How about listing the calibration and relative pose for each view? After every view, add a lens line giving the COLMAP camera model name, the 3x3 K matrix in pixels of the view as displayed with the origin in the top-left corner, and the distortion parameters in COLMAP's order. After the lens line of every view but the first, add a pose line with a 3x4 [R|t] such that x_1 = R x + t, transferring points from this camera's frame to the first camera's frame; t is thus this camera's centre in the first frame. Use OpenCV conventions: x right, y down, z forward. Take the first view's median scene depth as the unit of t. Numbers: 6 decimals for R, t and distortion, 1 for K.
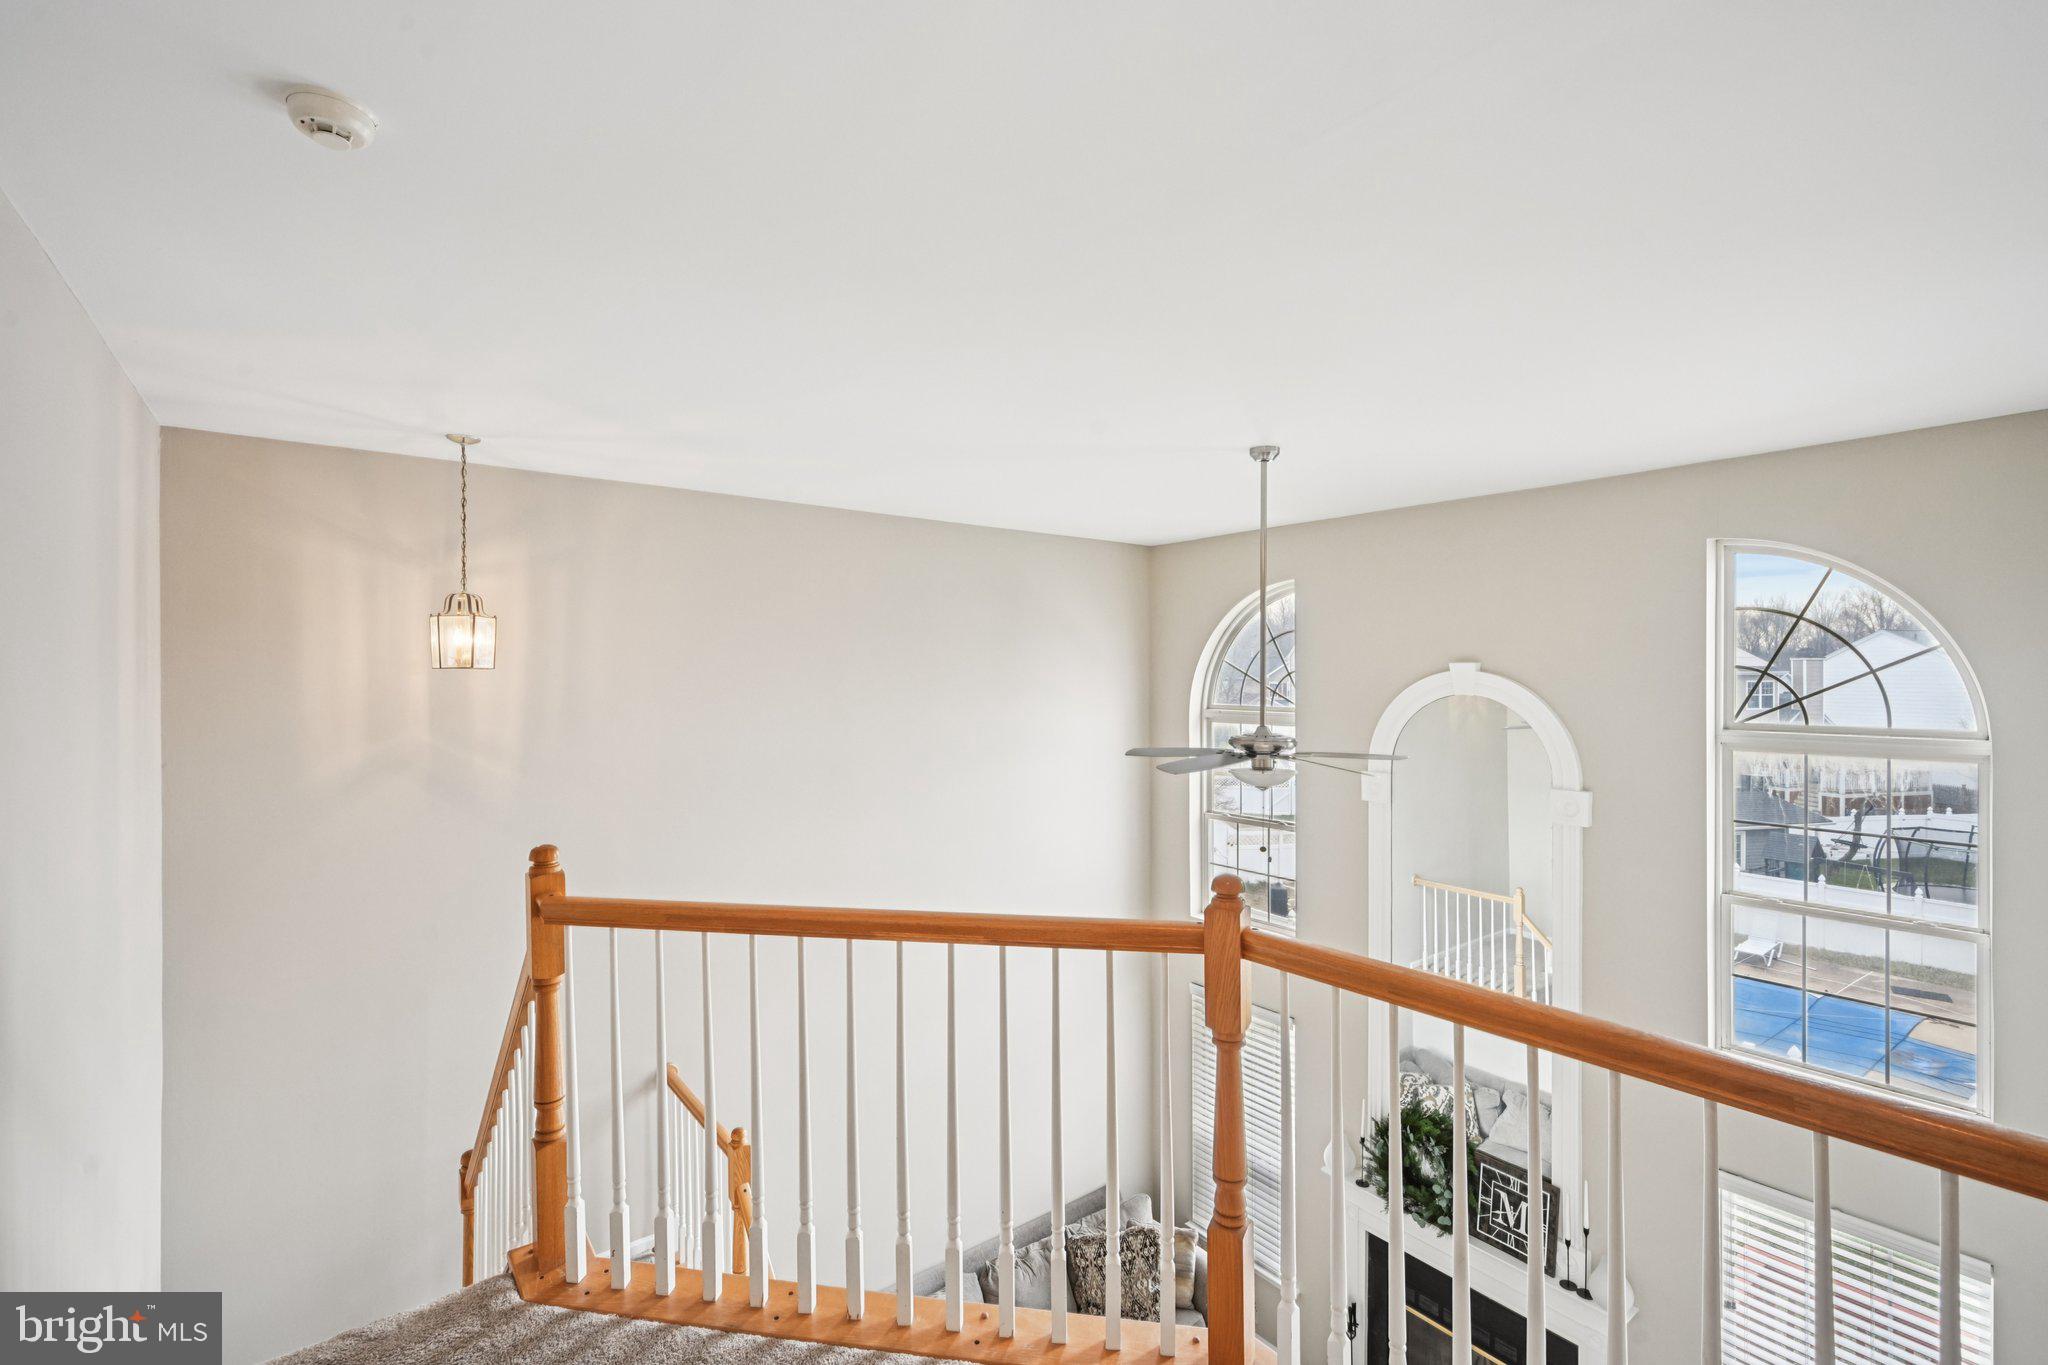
lens RADIAL K [[900.0, 0, 1031.3], [0, 900.0, 681.4], [0, 0, 1]] dist [-0.001888, -0.000383]
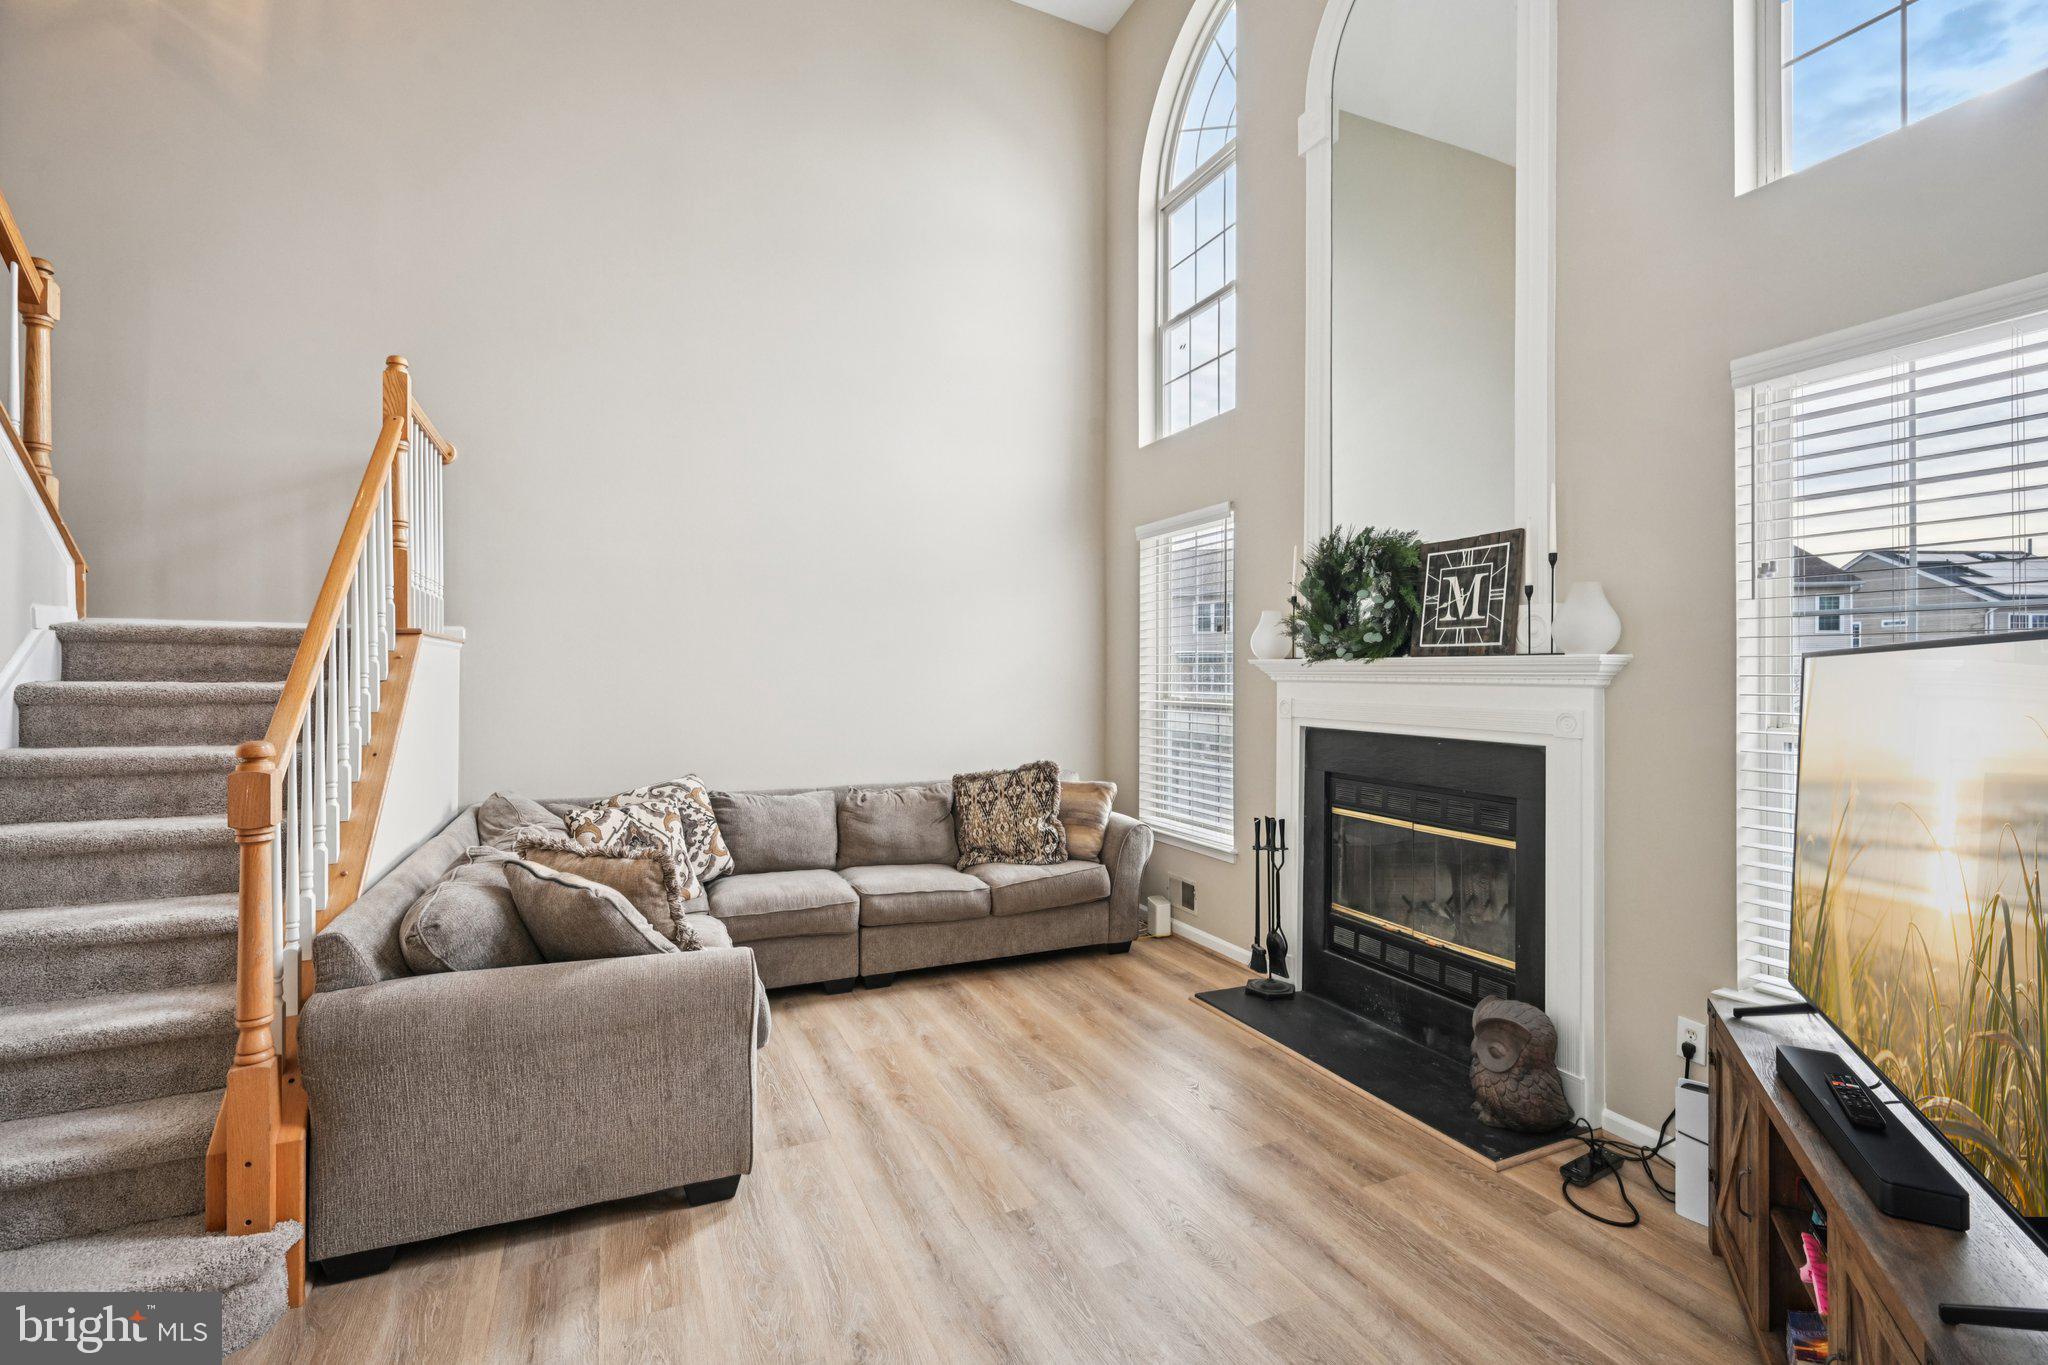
lens RADIAL K [[900.0, 0, 1016.1], [0, 900.0, 680.4], [0, 0, 1]] dist [-0.001888, -0.000383]
pose [[0.969124, 0.000289, -0.246575, 0.364356], [-0.001037, 0.999995, -0.002906, 0.639569], [0.246573, 0.003072, 0.969119, 0.246148]]
